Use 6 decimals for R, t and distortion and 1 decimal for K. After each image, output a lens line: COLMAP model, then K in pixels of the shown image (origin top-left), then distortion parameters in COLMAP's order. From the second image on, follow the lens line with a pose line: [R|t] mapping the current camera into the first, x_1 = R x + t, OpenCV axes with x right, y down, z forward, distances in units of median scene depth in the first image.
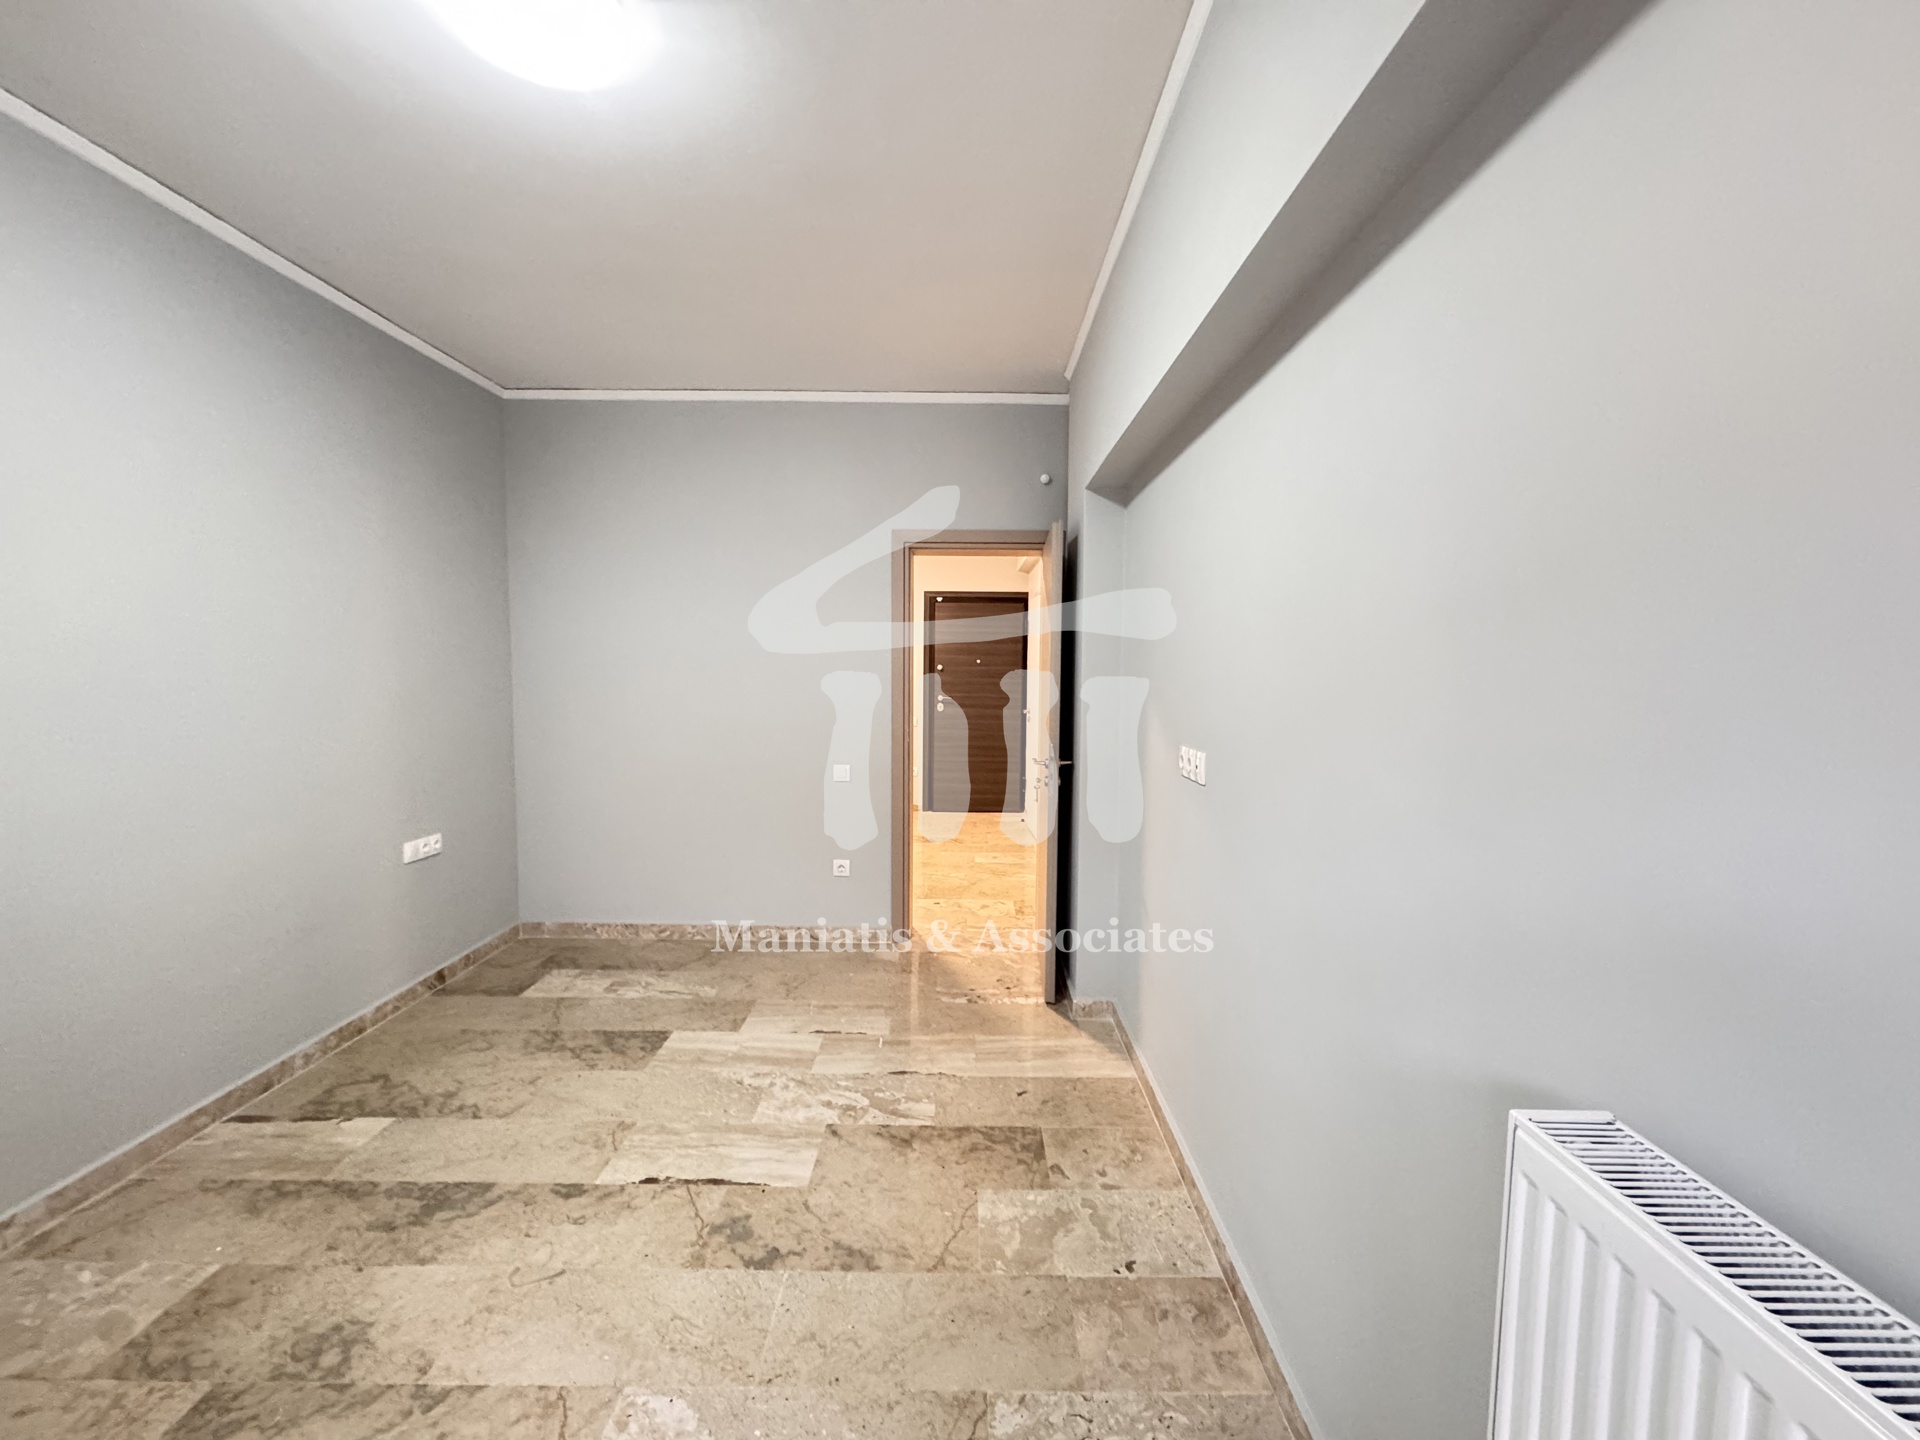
lens RADIAL K [[766.2, 0, 961.7], [0, 766.2, 722.8], [0, 0, 1]] dist [-0.001545, 0.000258]
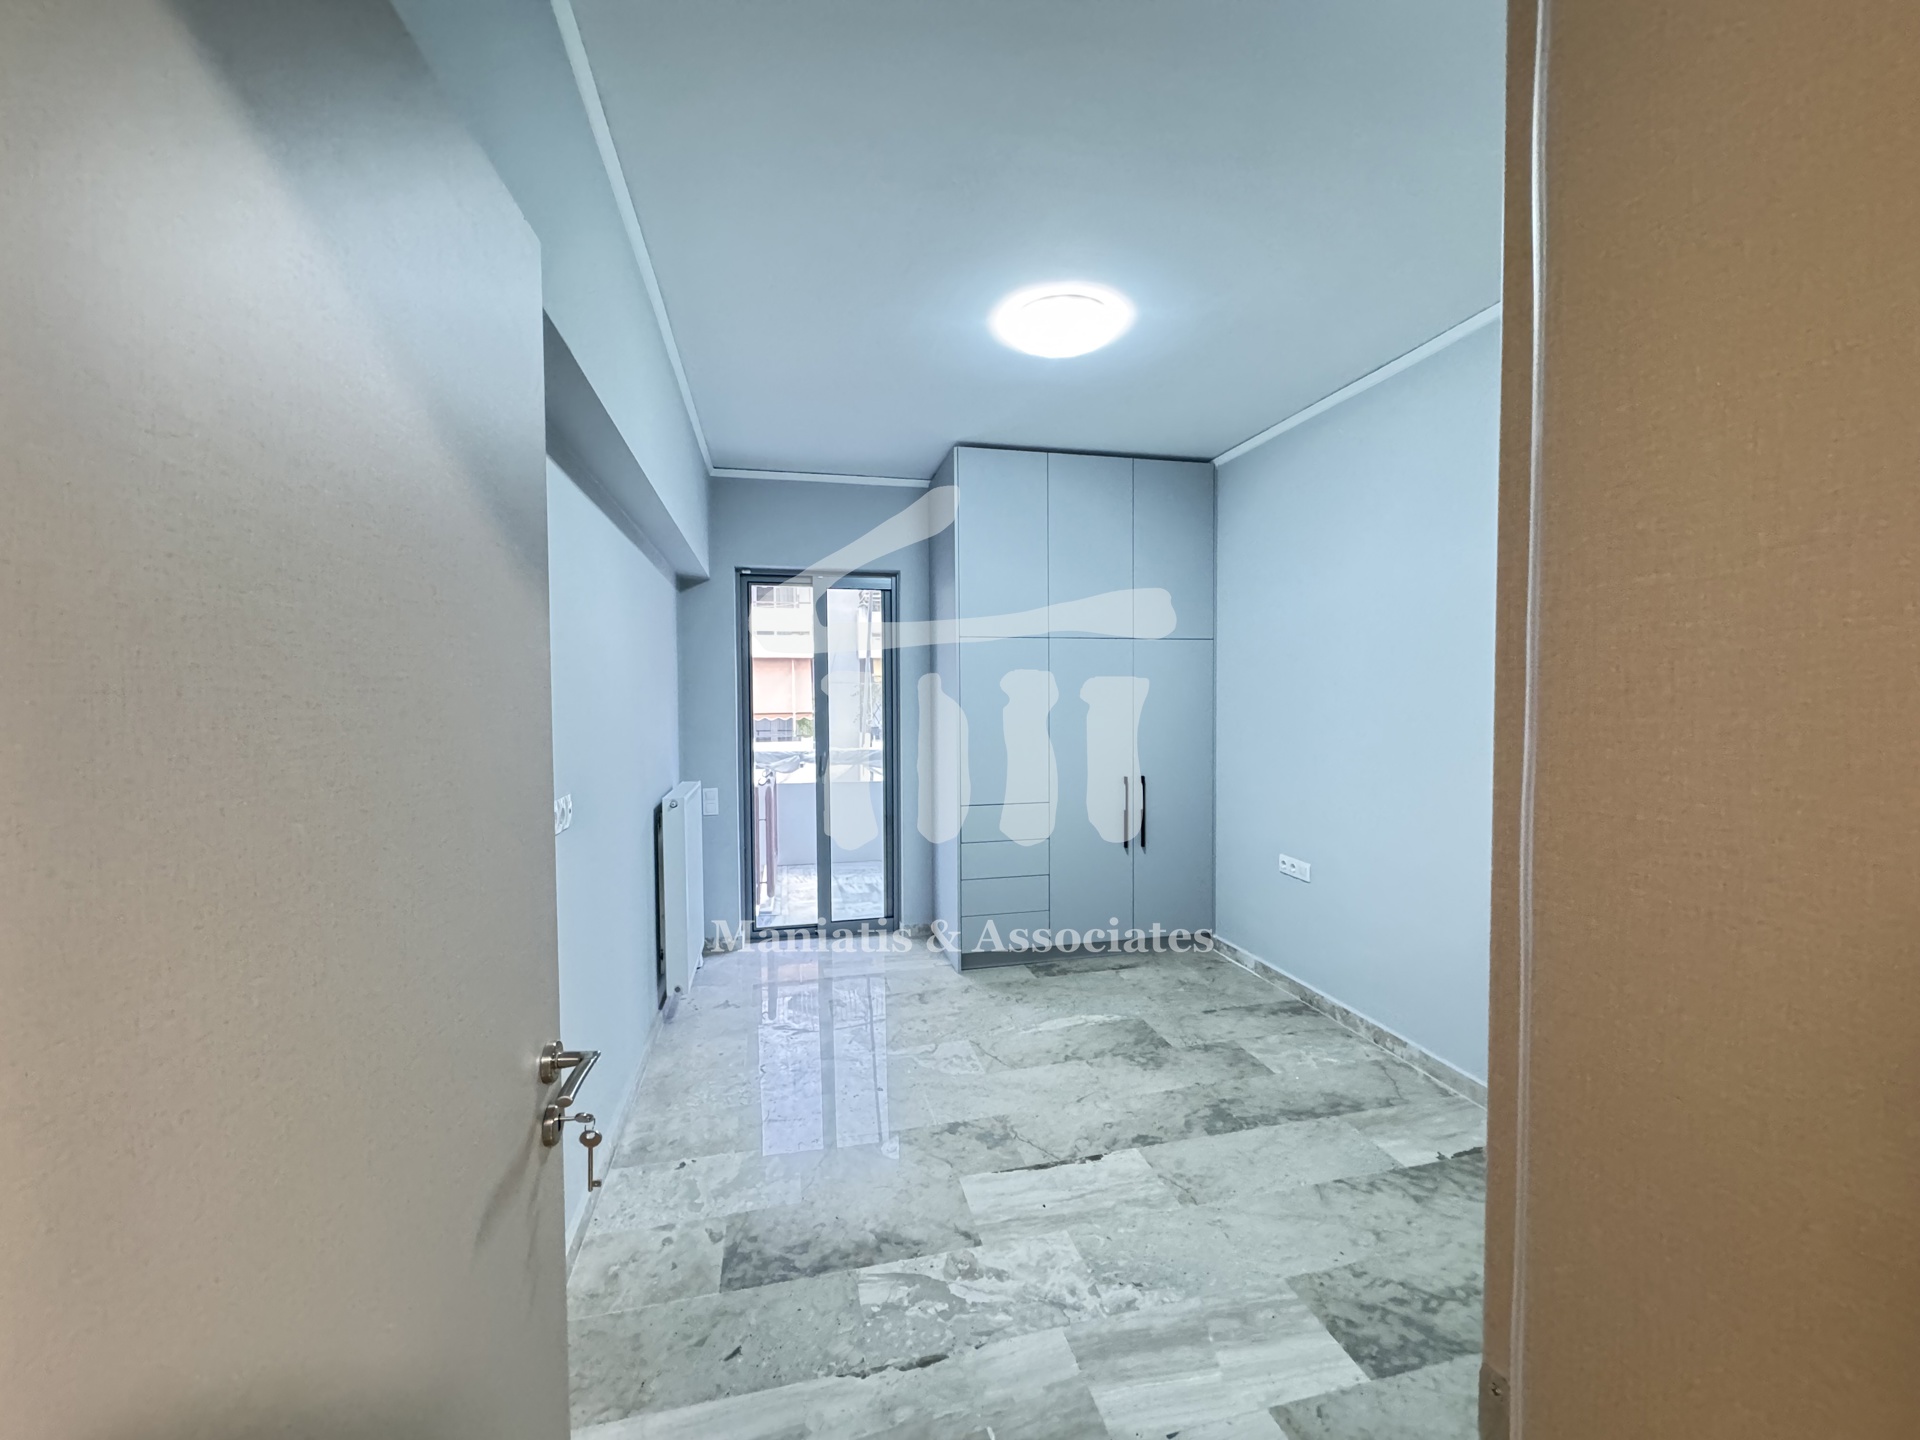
lens RADIAL K [[768.6, 0, 963.4], [0, 768.6, 722.7], [0, 0, 1]] dist [-0.003269, 0.000287]
pose [[-0.973383, 0.004710, -0.229138, 0.044852], [-0.020515, 0.993985, 0.107577, -0.174322], [0.228267, 0.109414, -0.967431, 2.111869]]
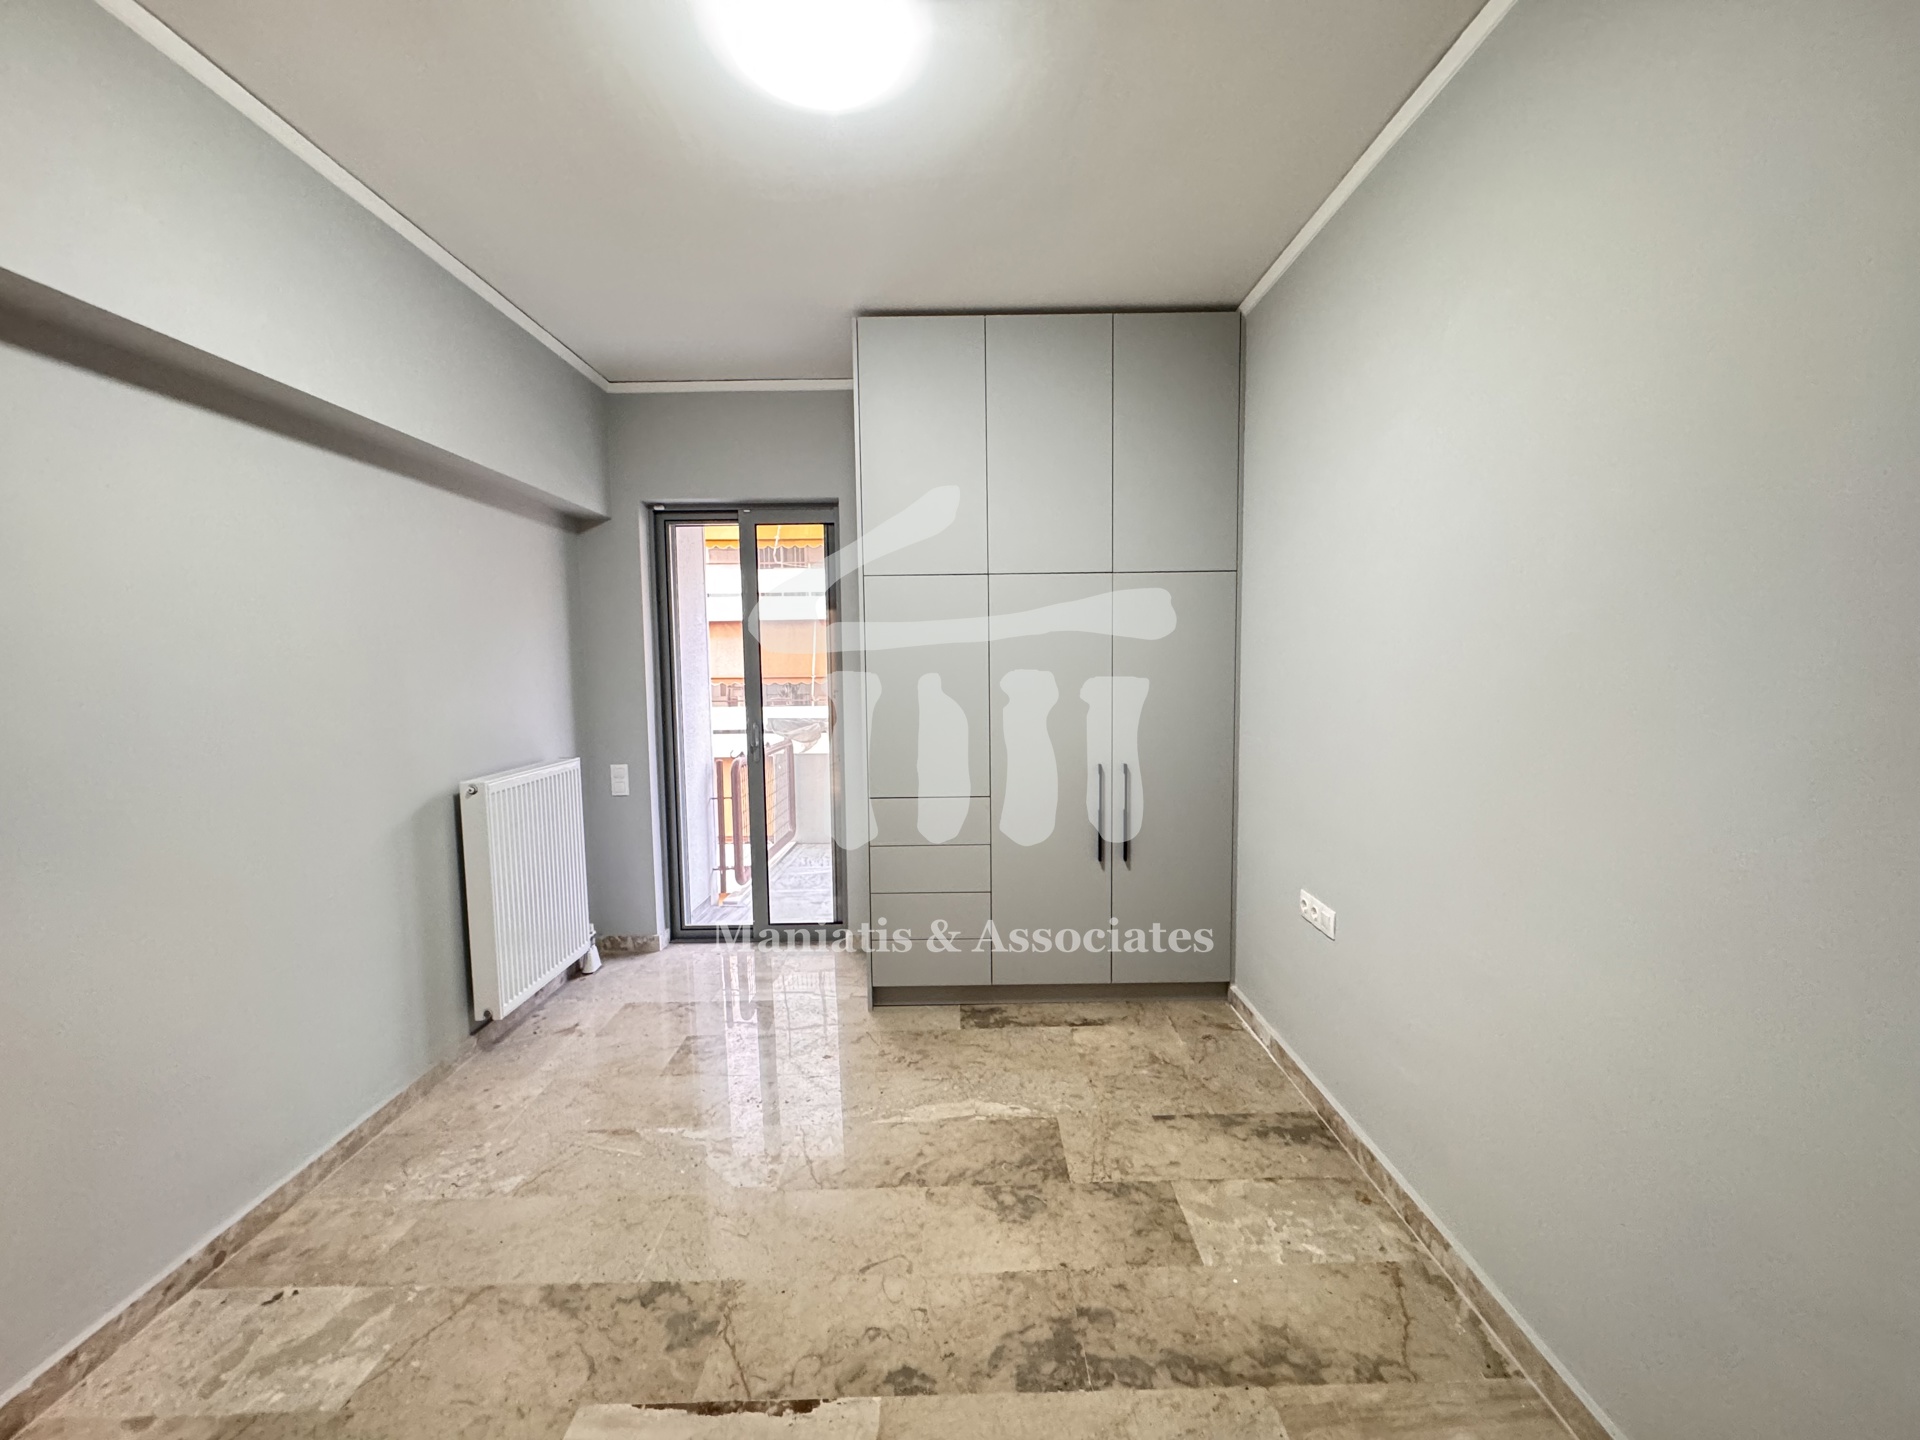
lens RADIAL K [[766.2, 0, 961.7], [0, 766.2, 722.8], [0, 0, 1]] dist [-0.001545, 0.000258]
pose [[-0.999978, 0.003541, -0.005530, -0.582914], [0.002618, 0.987292, 0.158892, -0.134942], [0.006023, 0.158874, -0.987280, 1.688265]]
